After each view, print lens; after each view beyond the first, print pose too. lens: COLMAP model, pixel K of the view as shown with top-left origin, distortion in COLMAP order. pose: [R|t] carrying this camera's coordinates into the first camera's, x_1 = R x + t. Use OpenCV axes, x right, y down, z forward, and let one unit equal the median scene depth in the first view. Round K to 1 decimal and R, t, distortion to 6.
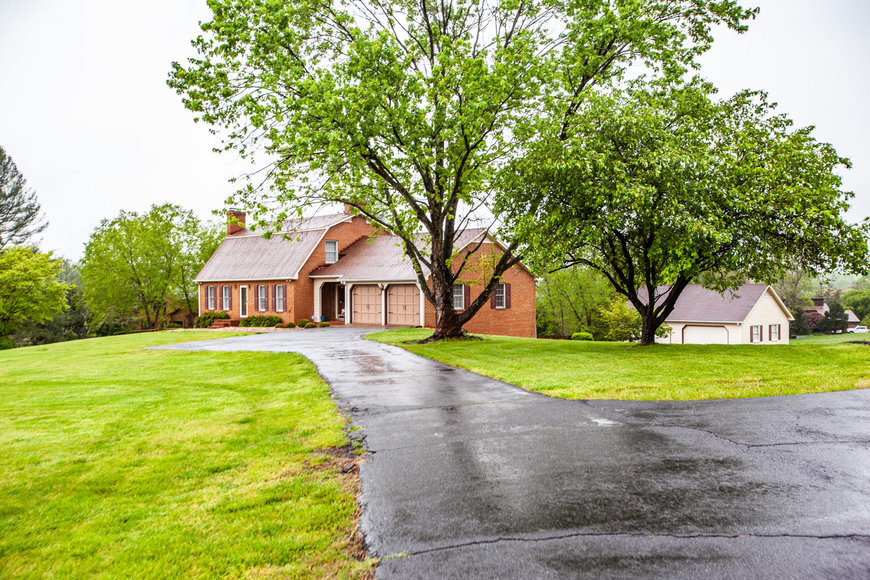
lens RADIAL K [[886.6, 0, 431.9], [0, 886.6, 290.3], [0, 0, 1]] dist [0.085872, 0.000000]
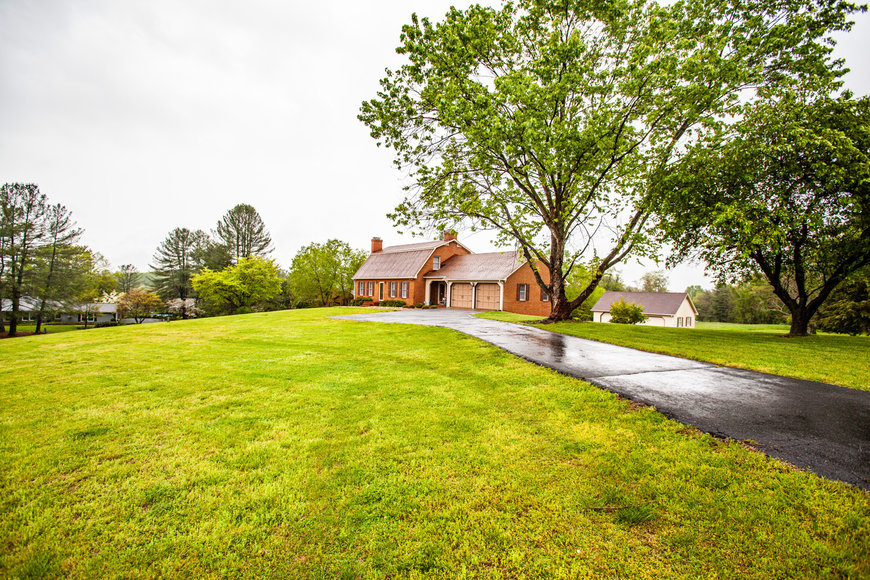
lens RADIAL K [[431.3, 0, 429.4], [0, 431.3, 284.7], [0, 0, 1]] dist [-0.039995, 0.006158]
pose [[0.997566, 0.036732, -0.059274, -0.091887], [-0.037813, 0.999136, -0.017219, 0.013262], [0.058591, 0.019418, 0.998093, 0.244329]]
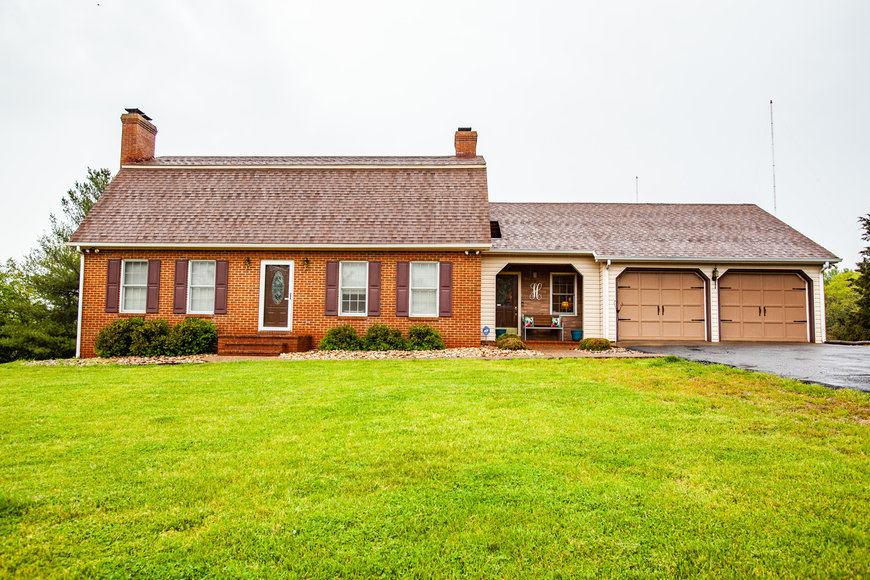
lens RADIAL K [[614.5, 0, 430.9], [0, 614.5, 290.9], [0, 0, 1]] dist [-0.013686, 0.024803]
pose [[0.698985, 0.073767, 0.711321, -0.468605], [-0.016762, 0.996082, -0.086827, 0.044572], [-0.714939, 0.048768, 0.697484, 0.898618]]
